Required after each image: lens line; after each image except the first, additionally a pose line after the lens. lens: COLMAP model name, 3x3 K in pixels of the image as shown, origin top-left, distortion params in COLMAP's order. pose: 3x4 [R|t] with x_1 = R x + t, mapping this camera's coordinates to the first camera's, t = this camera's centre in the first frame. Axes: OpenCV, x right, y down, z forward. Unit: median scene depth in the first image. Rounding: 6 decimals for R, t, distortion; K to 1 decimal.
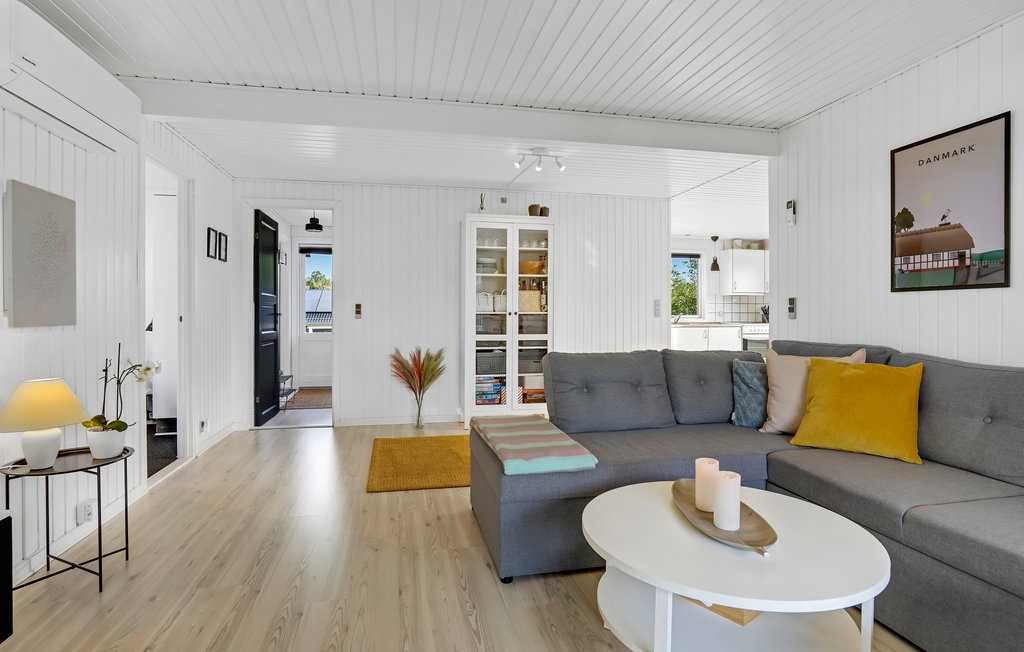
lens RADIAL K [[522.3, 0, 502.2], [0, 522.3, 315.7], [0, 0, 1]] dist [-0.055217, 0.026414]
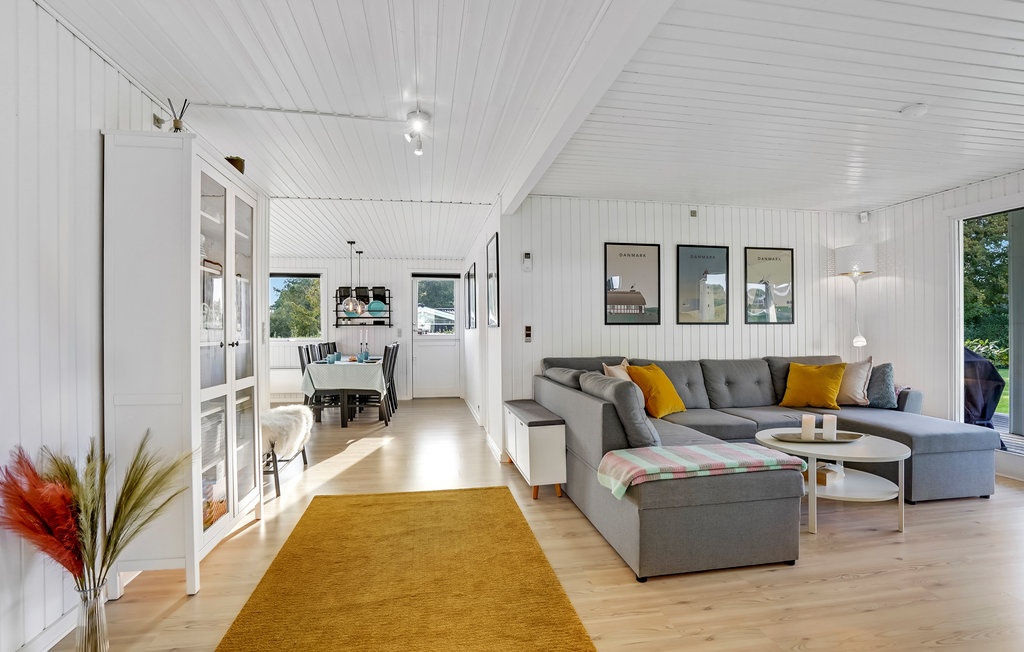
lens RADIAL K [[488.4, 0, 512.0], [0, 488.4, 330.3], [0, 0, 1]] dist [-0.034520, 0.000883]
pose [[0.028707, -0.000581, 0.999588, -0.493874], [0.008311, 0.999965, 0.000343, -0.017450], [-0.999553, 0.008298, 0.028711, 0.703832]]
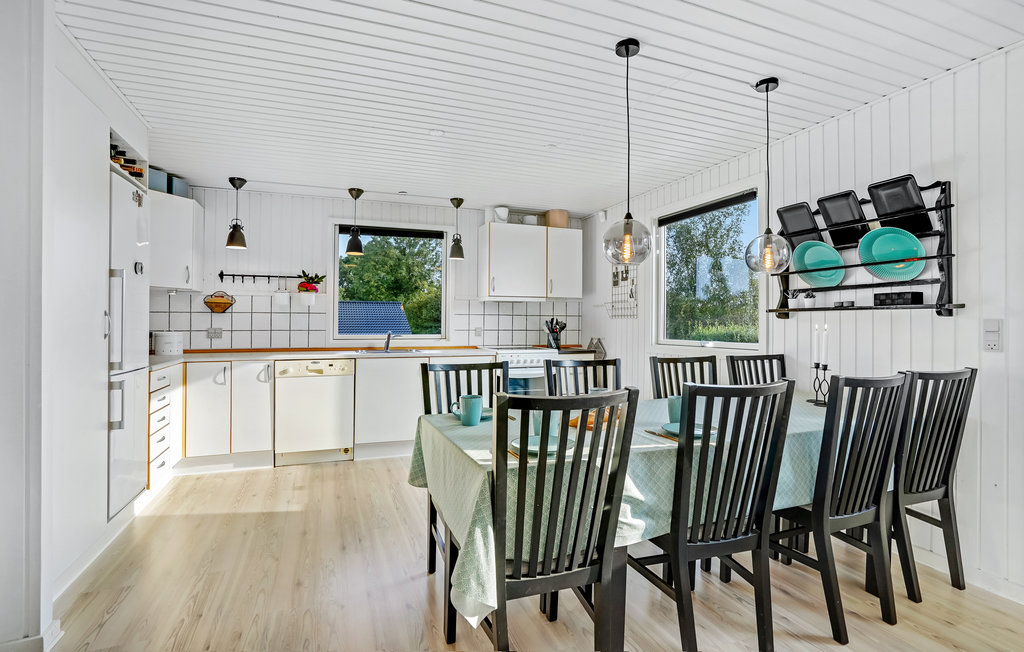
lens RADIAL K [[484.7, 0, 507.4], [0, 484.7, 303.0], [0, 0, 1]] dist [-0.032667, 0.000204]
pose [[0.986232, 0.009593, 0.165087, 0.646266], [-0.001884, 0.998903, -0.046788, -0.019682], [-0.165355, 0.045833, 0.985169, 0.790920]]
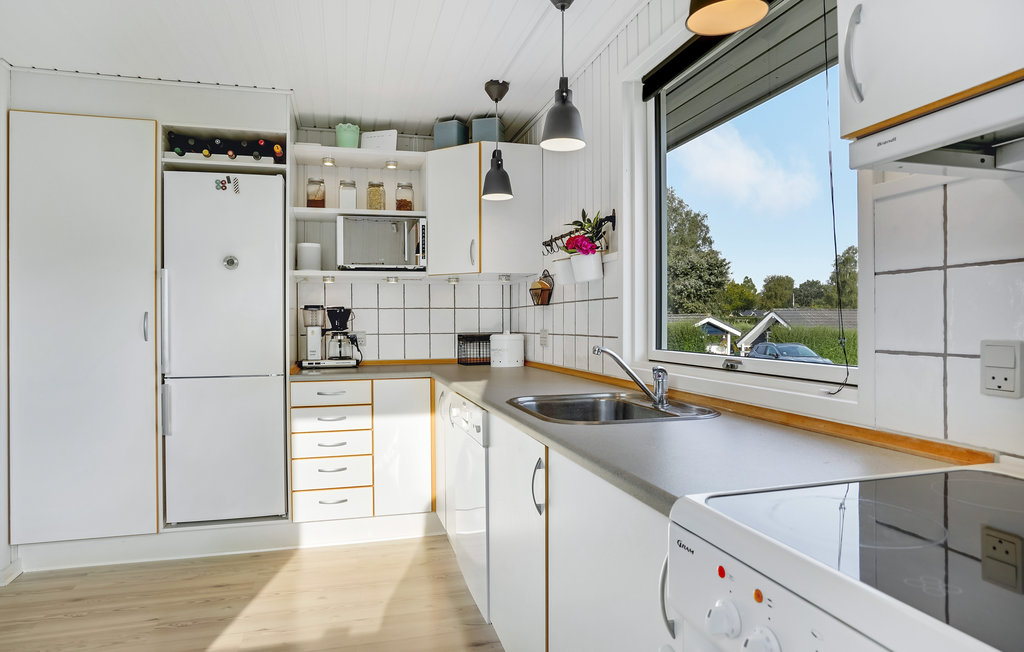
lens RADIAL K [[615.7, 0, 506.0], [0, 615.7, 313.5], [0, 0, 1]] dist [-0.031392, 0.042350]
pose [[0.053371, -0.014006, -0.998477, 0.935986], [0.001183, 0.999902, -0.013963, -0.022323], [0.998574, -0.000436, 0.053382, 1.585689]]
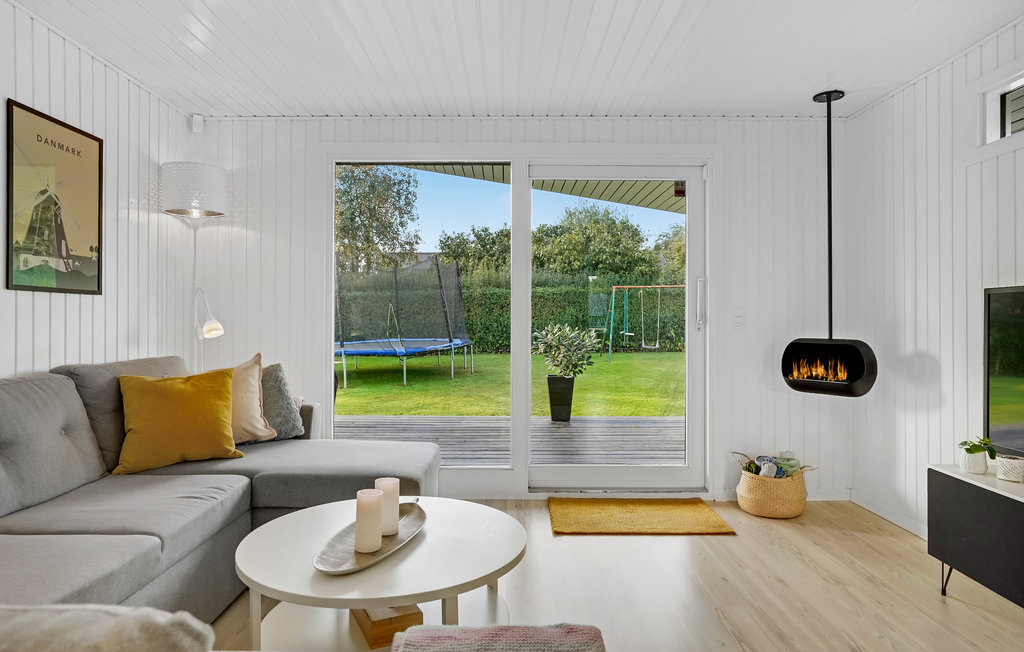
lens RADIAL K [[615.7, 0, 506.0], [0, 615.7, 313.5], [0, 0, 1]] dist [-0.031392, 0.042350]
pose [[-0.978364, -0.002249, 0.206881, -0.010506], [-0.004002, 0.999960, -0.008054, -0.003531], [-0.206854, -0.008708, -0.978333, 0.667005]]
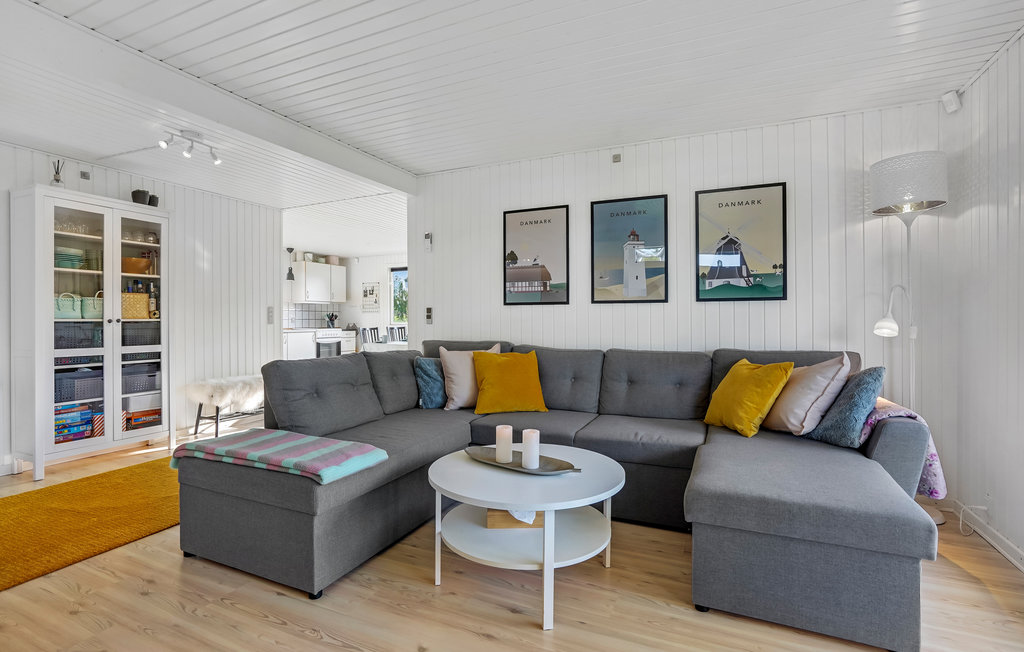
lens RADIAL K [[487.3, 0, 507.1], [0, 487.3, 321.4], [0, 0, 1]] dist [-0.035661, 0.019955]
pose [[0.595446, -0.005820, 0.803374, -0.217379], [0.006830, 0.999974, 0.002182, -0.000850], [-0.803366, 0.004188, 0.595470, 0.074005]]
